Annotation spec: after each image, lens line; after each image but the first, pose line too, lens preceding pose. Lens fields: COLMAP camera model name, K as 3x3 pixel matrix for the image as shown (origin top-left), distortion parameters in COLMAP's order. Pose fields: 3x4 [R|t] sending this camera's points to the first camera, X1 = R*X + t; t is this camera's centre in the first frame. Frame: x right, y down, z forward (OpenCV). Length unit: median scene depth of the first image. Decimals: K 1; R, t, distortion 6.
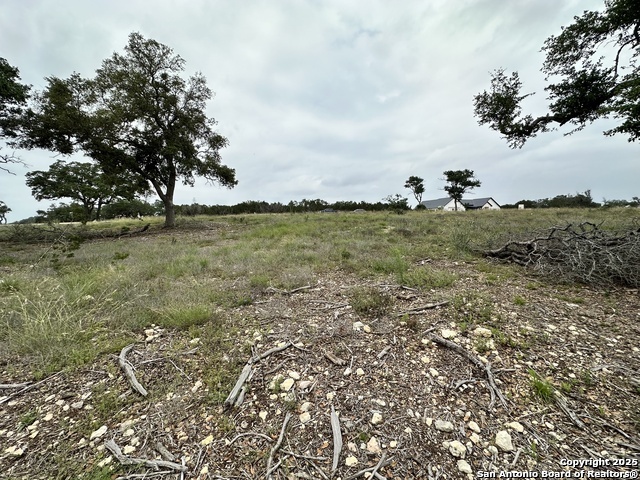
lens RADIAL K [[260.1, 0, 314.3], [0, 260.1, 242.6], [0, 0, 1]] dist [-0.001234, -0.000152]
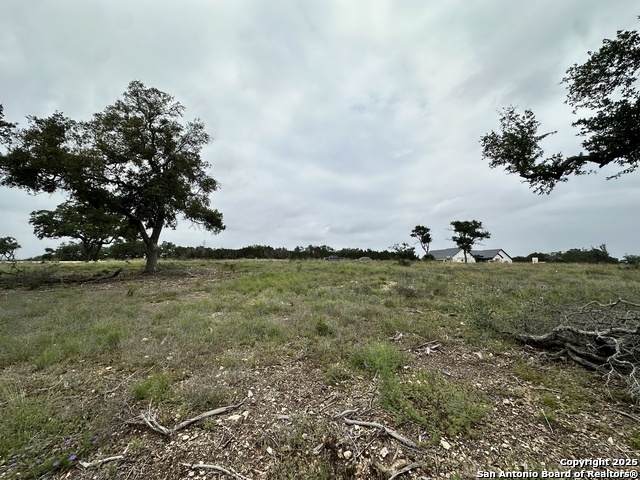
lens RADIAL K [[253.9, 0, 320.0], [0, 253.9, 240.0], [0, 0, 1]] dist [0.002313, 0.000406]
pose [[0.999307, 0.029132, -0.023160, 0.053649], [-0.032864, 0.982782, -0.181822, -0.028062], [0.017465, 0.182457, 0.983059, 0.110381]]
